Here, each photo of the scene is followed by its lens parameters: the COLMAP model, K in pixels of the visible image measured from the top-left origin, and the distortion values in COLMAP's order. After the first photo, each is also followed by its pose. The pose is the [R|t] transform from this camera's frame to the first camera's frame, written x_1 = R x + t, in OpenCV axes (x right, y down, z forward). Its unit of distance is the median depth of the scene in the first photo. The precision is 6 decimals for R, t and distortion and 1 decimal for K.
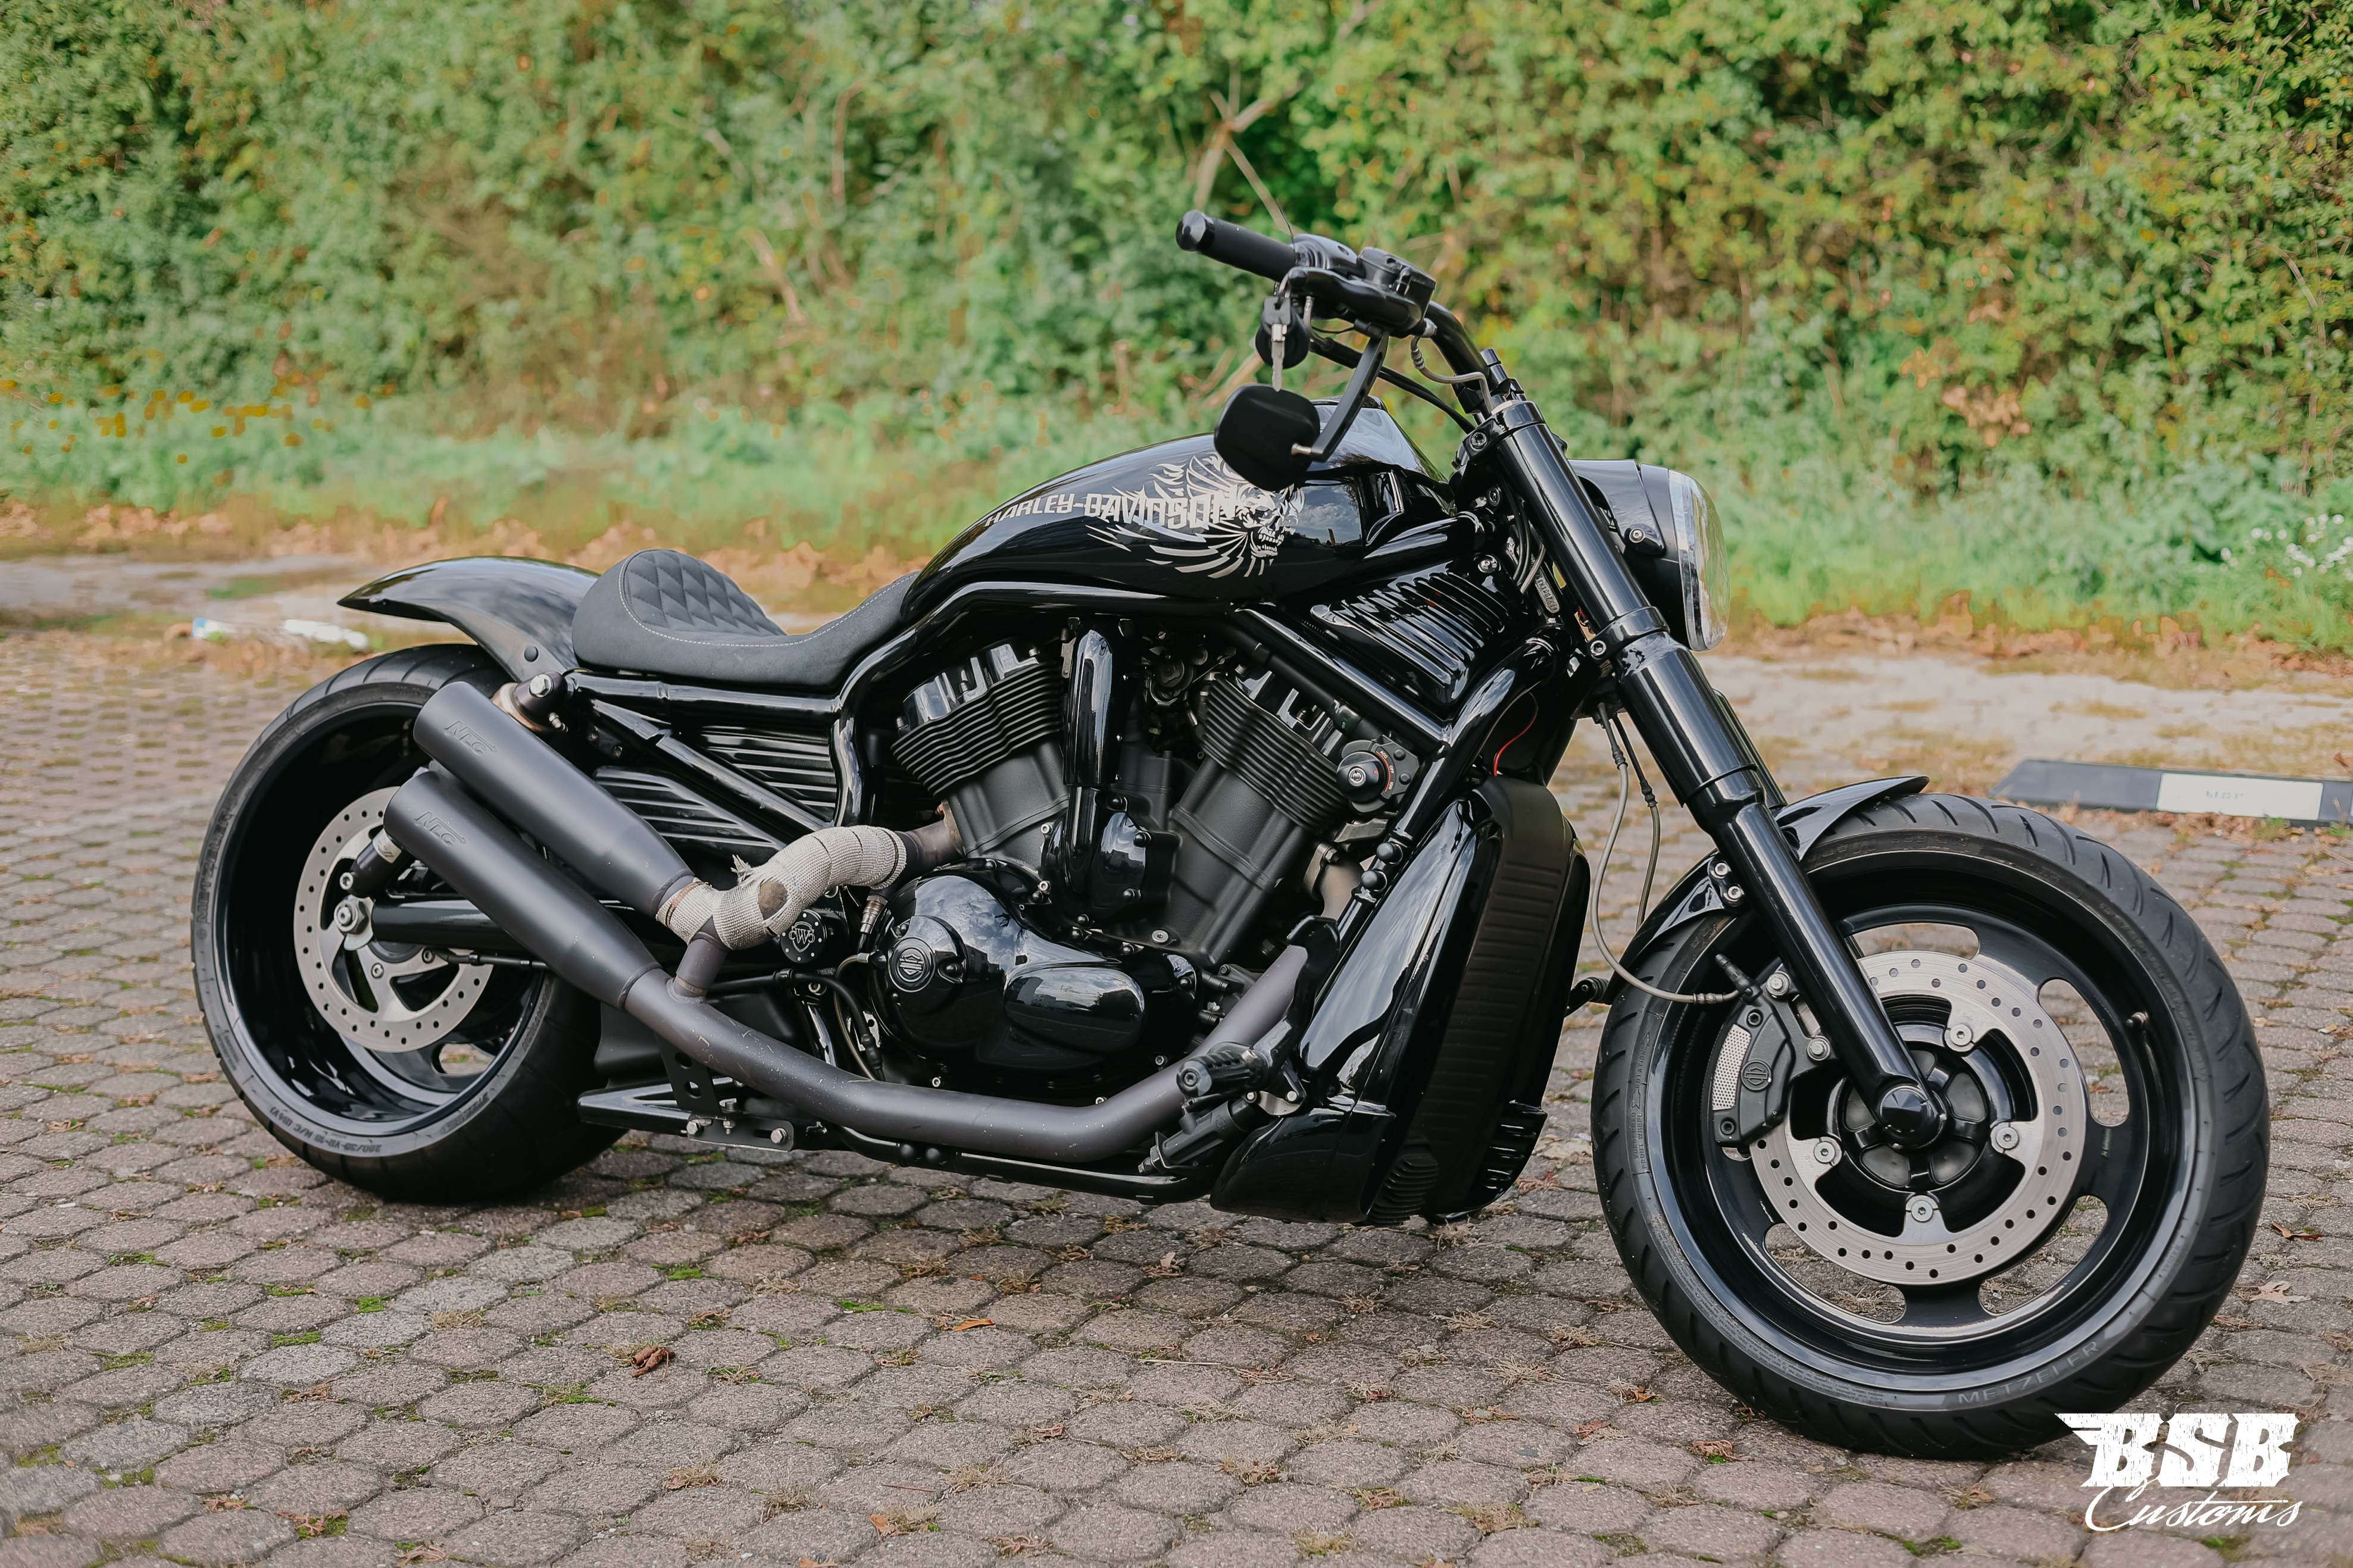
lens RADIAL K [[3282.0, 0, 1191.6], [0, 3282.0, 743.1], [0, 0, 1]] dist [0.034773, -0.136040]
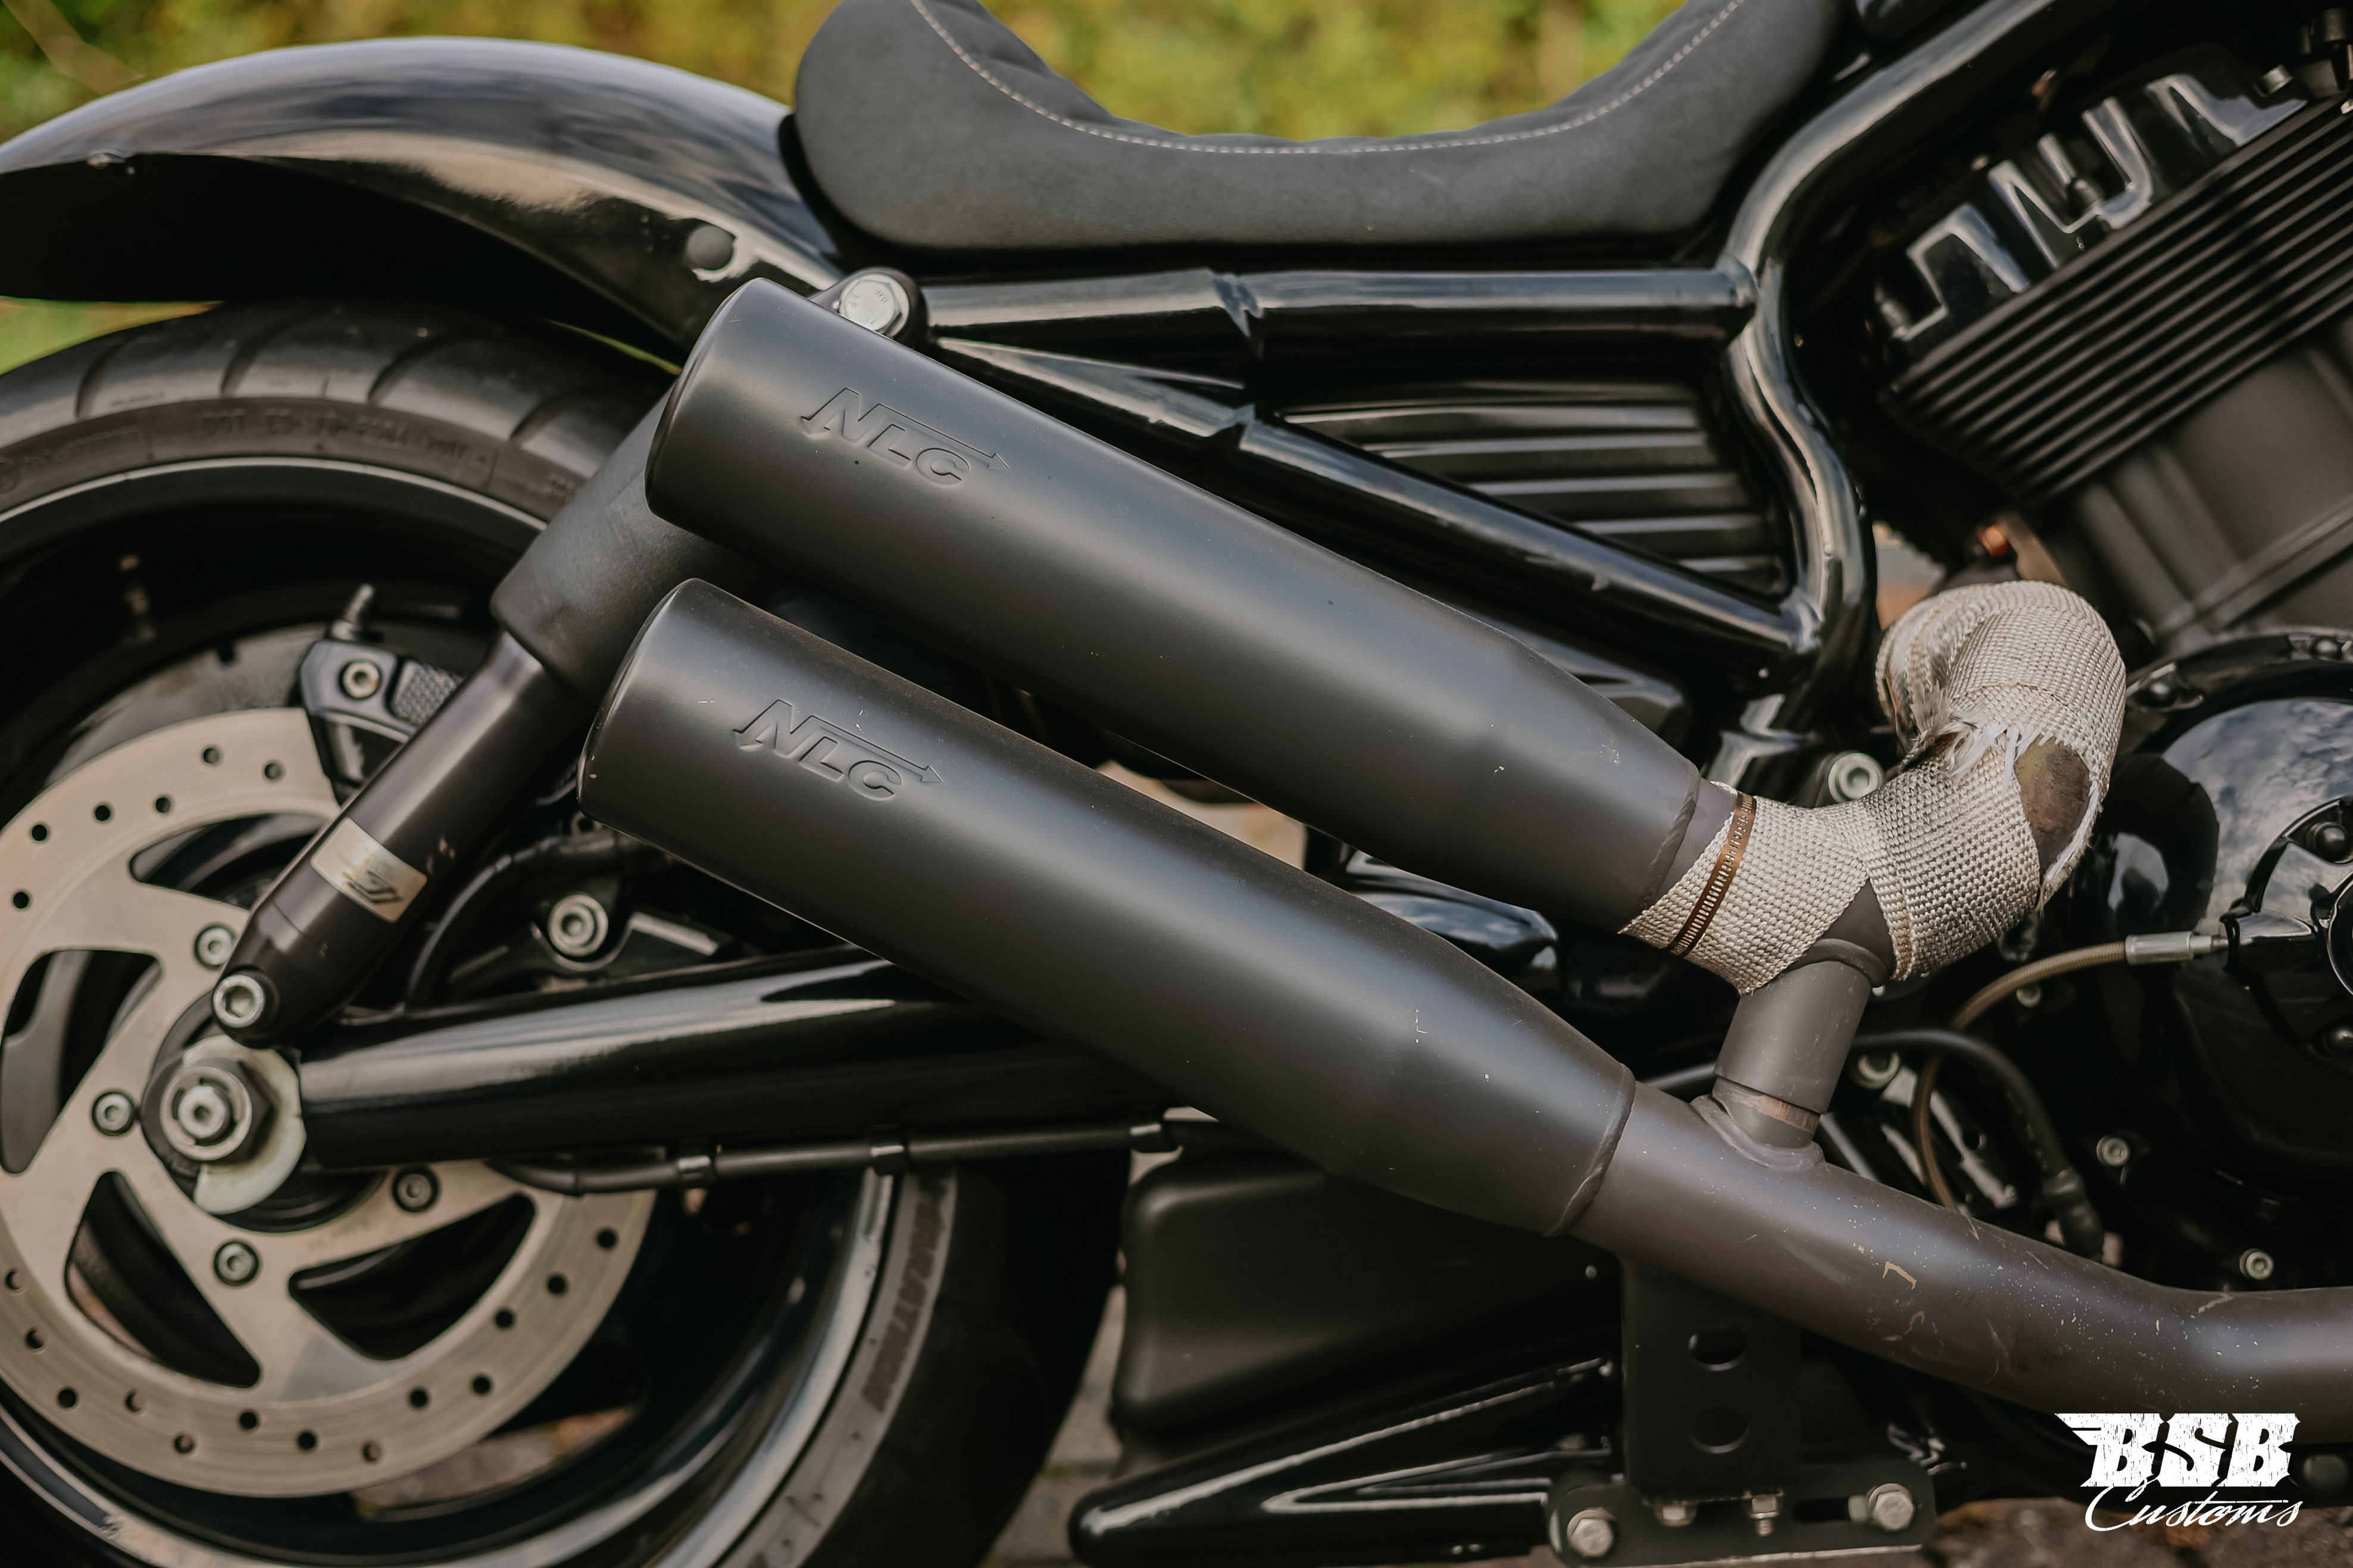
lens RADIAL K [[3517.8, 0, 1247.8], [0, 3517.8, 794.1], [0, 0, 1]] dist [0.020786, -0.093665]
pose [[0.894634, -0.132768, 0.426617, -0.326914], [0.126579, 0.991025, 0.042977, 0.020559], [-0.428494, 0.015552, 0.903411, 0.678266]]
